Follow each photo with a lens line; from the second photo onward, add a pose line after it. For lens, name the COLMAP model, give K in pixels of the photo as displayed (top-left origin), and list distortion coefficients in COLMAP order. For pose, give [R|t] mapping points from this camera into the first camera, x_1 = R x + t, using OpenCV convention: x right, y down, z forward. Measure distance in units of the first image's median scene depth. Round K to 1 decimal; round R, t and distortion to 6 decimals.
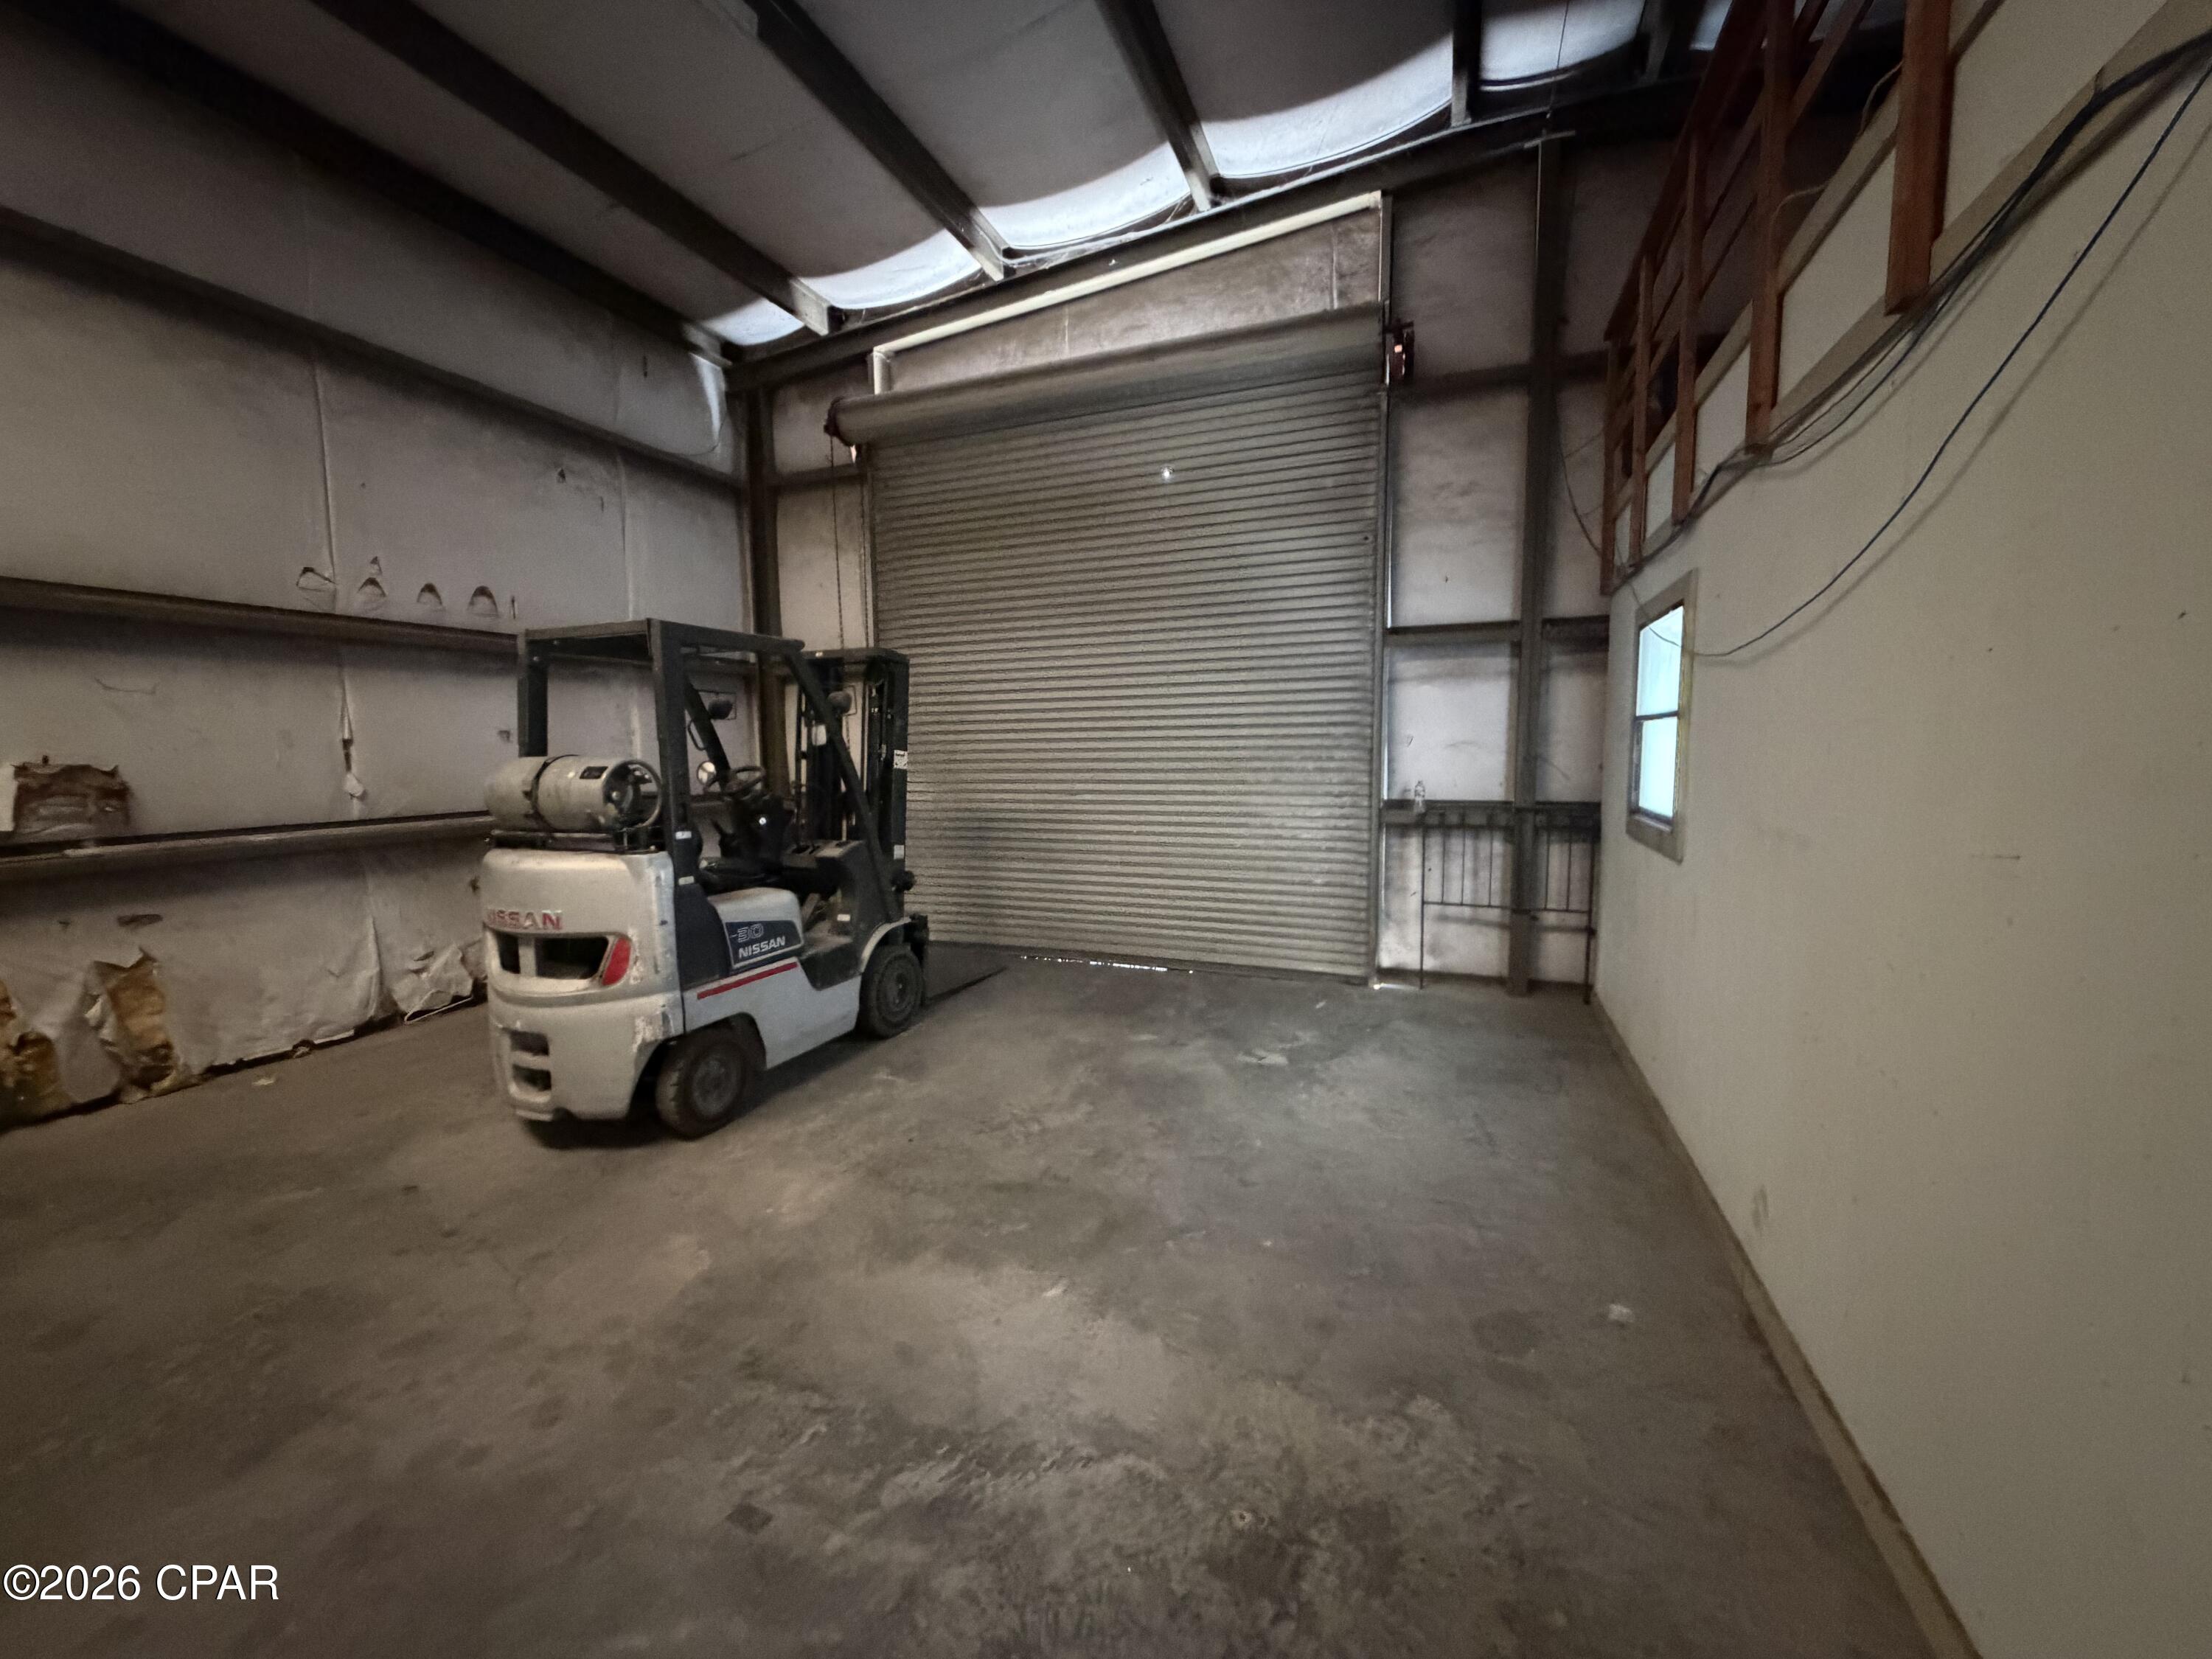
lens RADIAL K [[882.2, 0, 1101.1], [0, 882.2, 830.6], [0, 0, 1]] dist [0.000306, -0.000072]
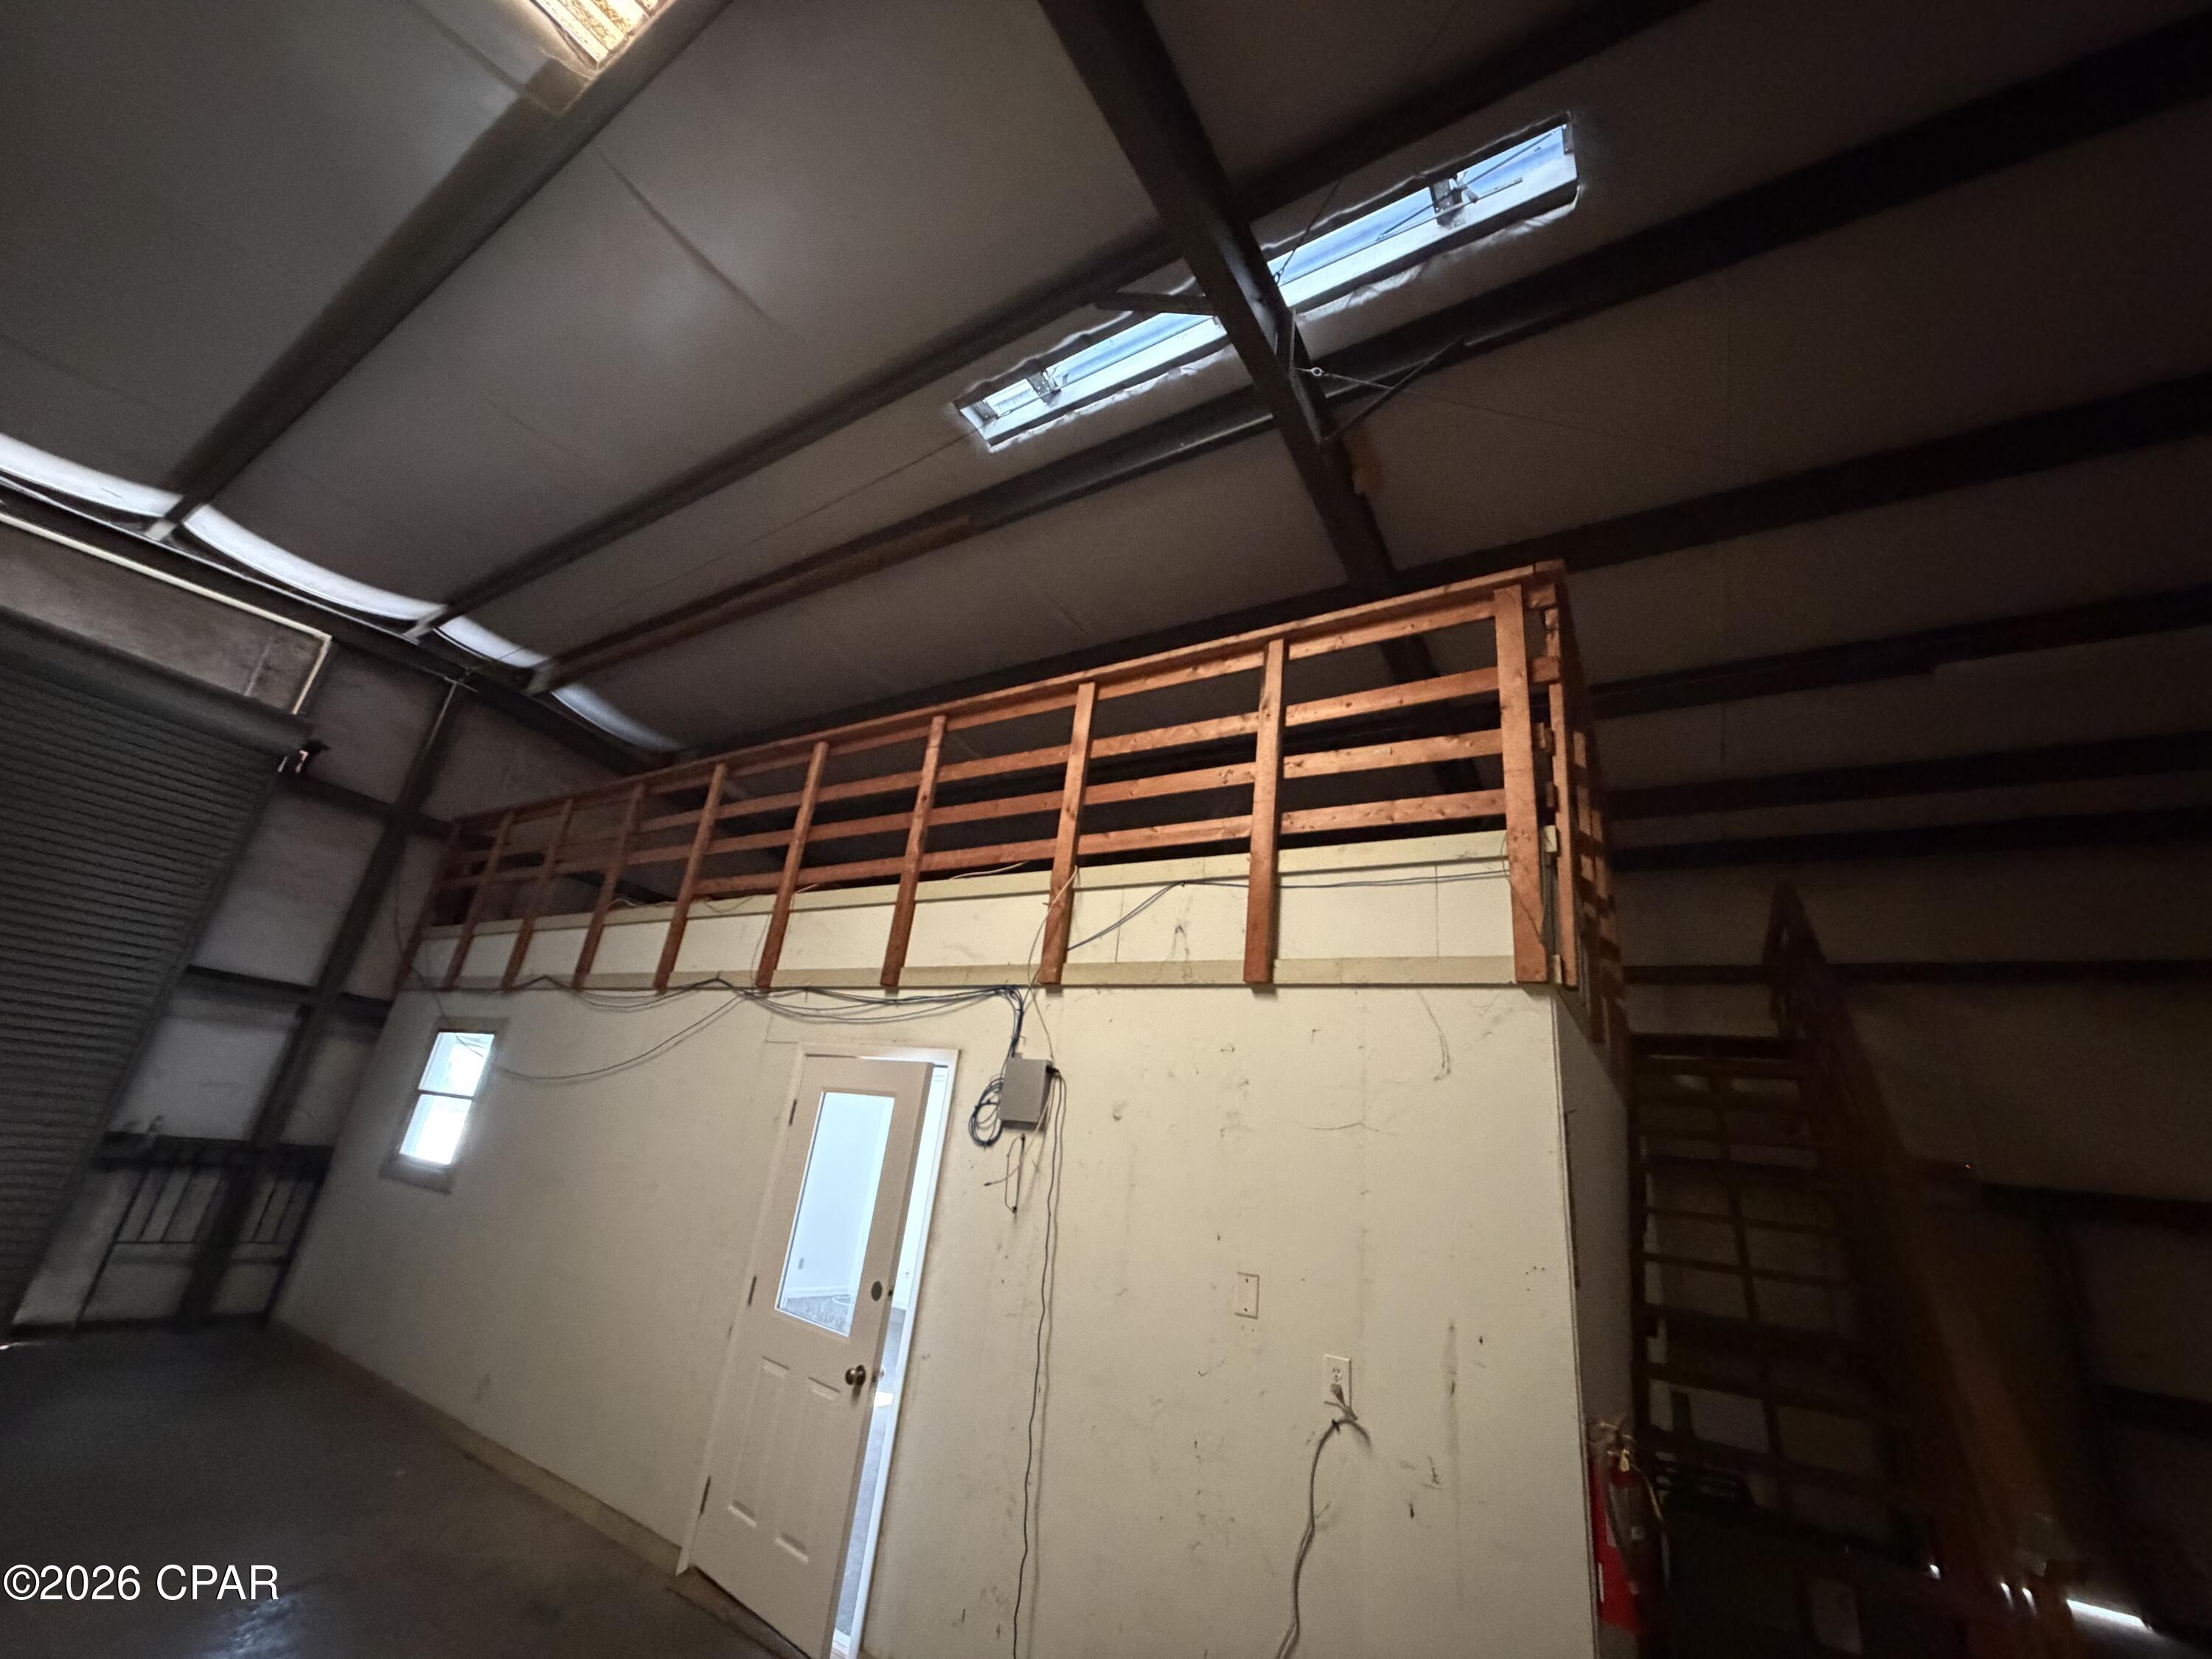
lens RADIAL K [[882.2, 0, 1101.1], [0, 882.2, 830.6], [0, 0, 1]] dist [0.000306, -0.000072]
pose [[0.178715, 0.373034, 0.910443, -0.535096], [-0.022712, 0.926658, -0.375219, -0.002428], [-0.983639, 0.046379, 0.174080, -0.308844]]
